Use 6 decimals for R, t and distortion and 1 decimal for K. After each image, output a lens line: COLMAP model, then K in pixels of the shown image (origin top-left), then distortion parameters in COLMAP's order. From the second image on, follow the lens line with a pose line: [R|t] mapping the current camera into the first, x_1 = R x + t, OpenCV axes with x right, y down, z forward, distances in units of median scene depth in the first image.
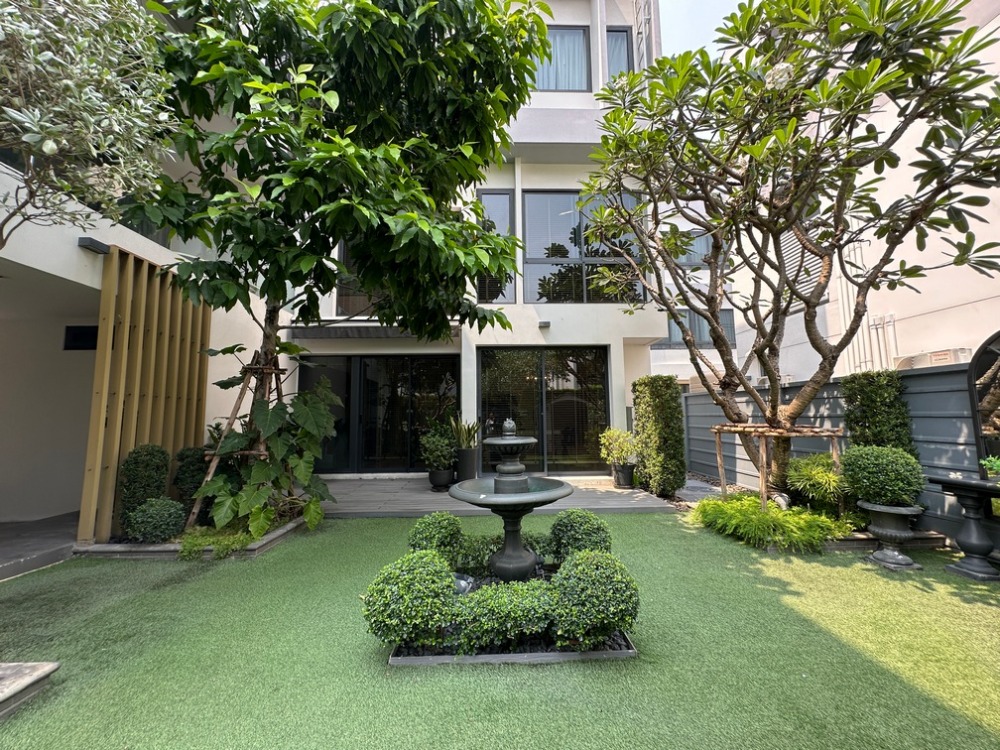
lens RADIAL K [[402.0, 0, 500.0], [0, 402.0, 375.0], [0, 0, 1]] dist [-0.001382, 0.000030]
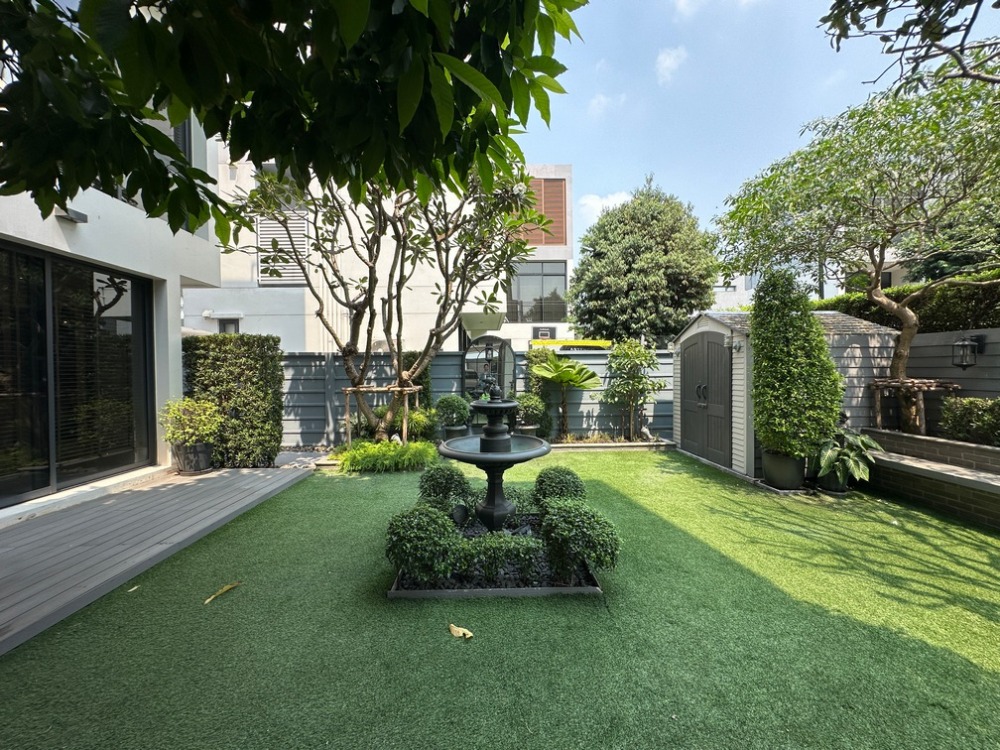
lens RADIAL K [[402.0, 0, 500.0], [0, 402.0, 375.0], [0, 0, 1]] dist [-0.001382, 0.000030]
pose [[-0.008738, -0.000042, 0.999962, -0.766920], [-0.091519, 0.995803, -0.000758, 0.064273], [-0.995765, -0.091522, -0.008705, 0.725068]]
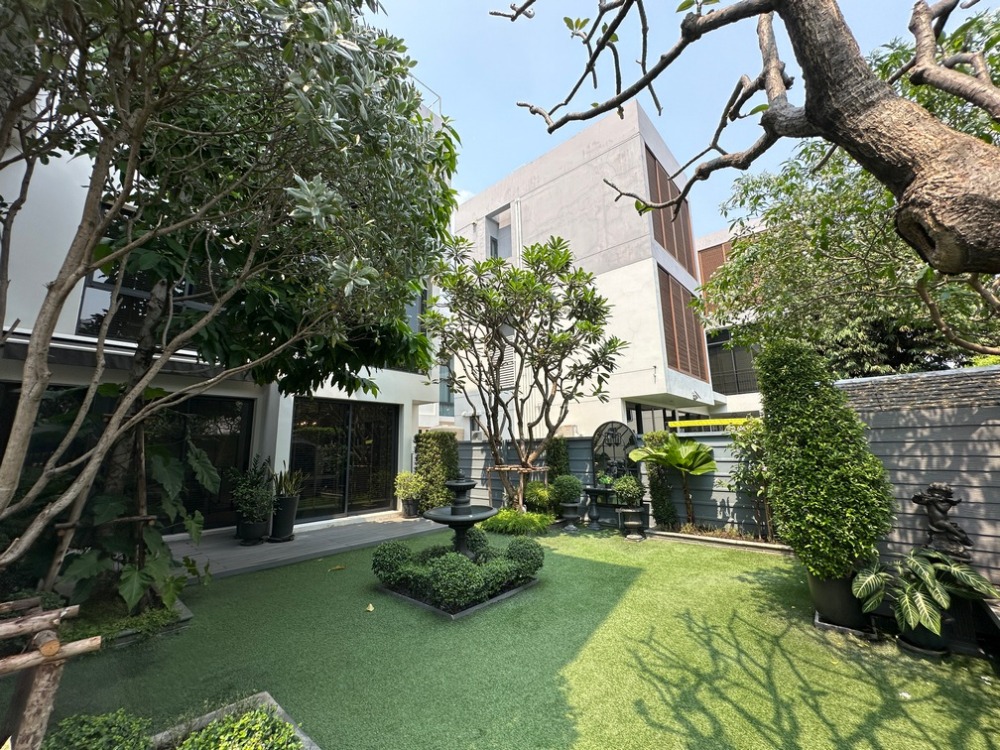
lens RADIAL K [[402.0, 0, 500.0], [0, 402.0, 375.0], [0, 0, 1]] dist [-0.001382, 0.000030]
pose [[0.681894, 0.131133, 0.719600, -0.800903], [-0.062659, 0.990654, -0.121152, -0.059730], [-0.728762, 0.037524, 0.683738, -0.185649]]
